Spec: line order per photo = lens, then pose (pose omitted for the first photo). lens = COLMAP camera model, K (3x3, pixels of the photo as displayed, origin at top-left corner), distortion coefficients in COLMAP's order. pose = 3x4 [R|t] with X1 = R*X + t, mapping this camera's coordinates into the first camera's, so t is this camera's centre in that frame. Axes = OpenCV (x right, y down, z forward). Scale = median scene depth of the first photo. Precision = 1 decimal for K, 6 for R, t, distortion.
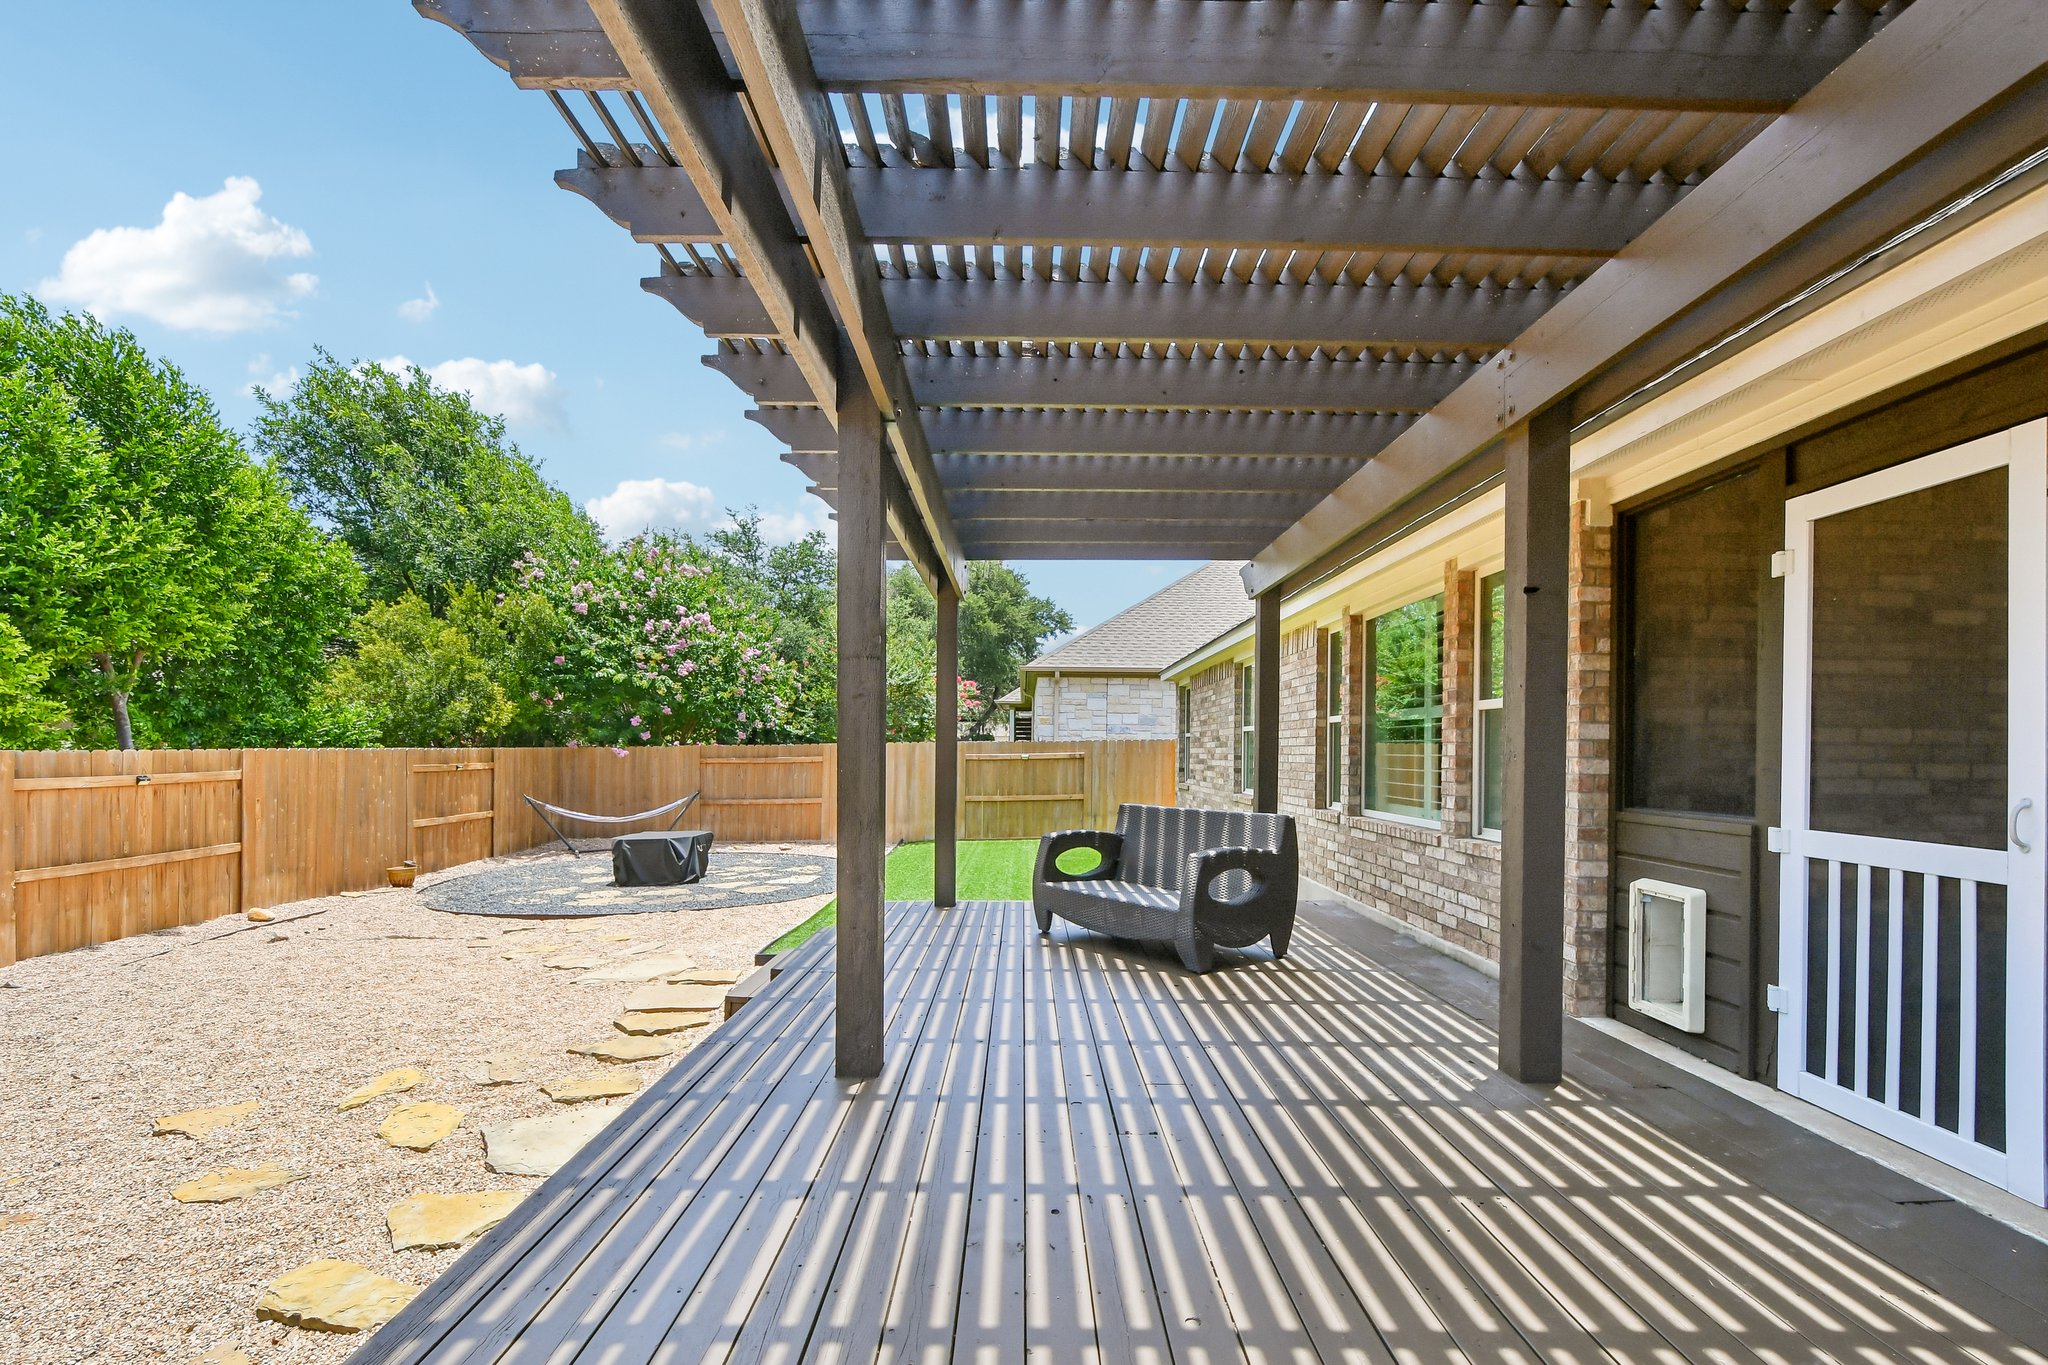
lens RADIAL K [[909.9, 0, 1034.1], [0, 909.9, 755.5], [0, 0, 1]] dist [-0.000138, 0.000076]
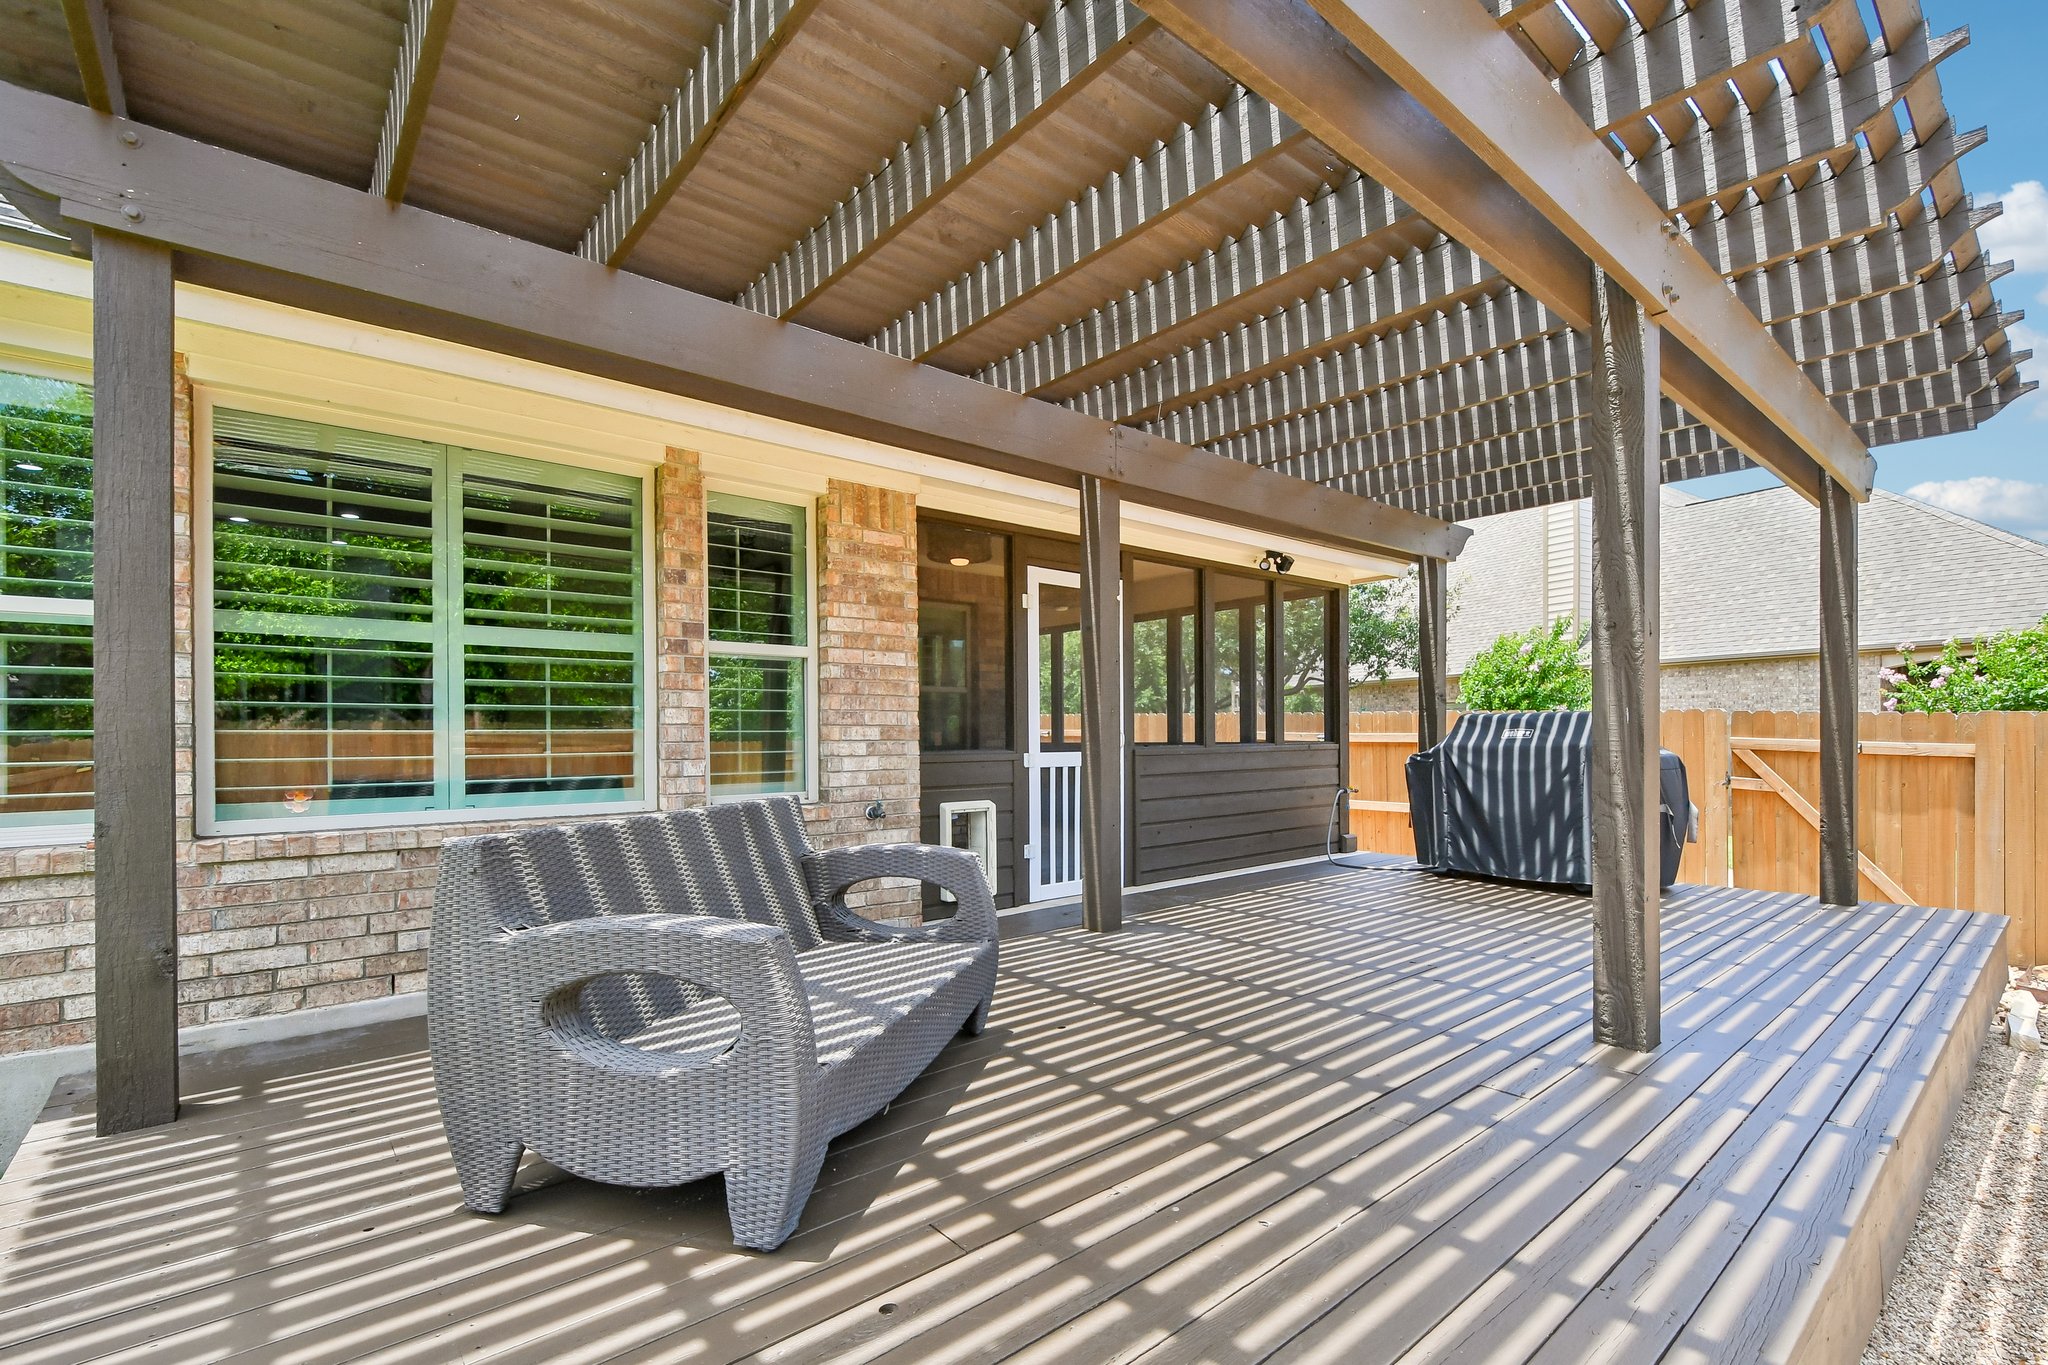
lens RADIAL K [[925.4, 0, 1033.3], [0, 925.4, 746.1], [0, 0, 1]] dist [-0.001688, -0.000118]
pose [[-0.646932, 0.000558, 0.762547, -0.119280], [0.011755, 0.999888, 0.009241, 0.011220], [-0.762457, 0.014942, -0.646866, 0.479418]]
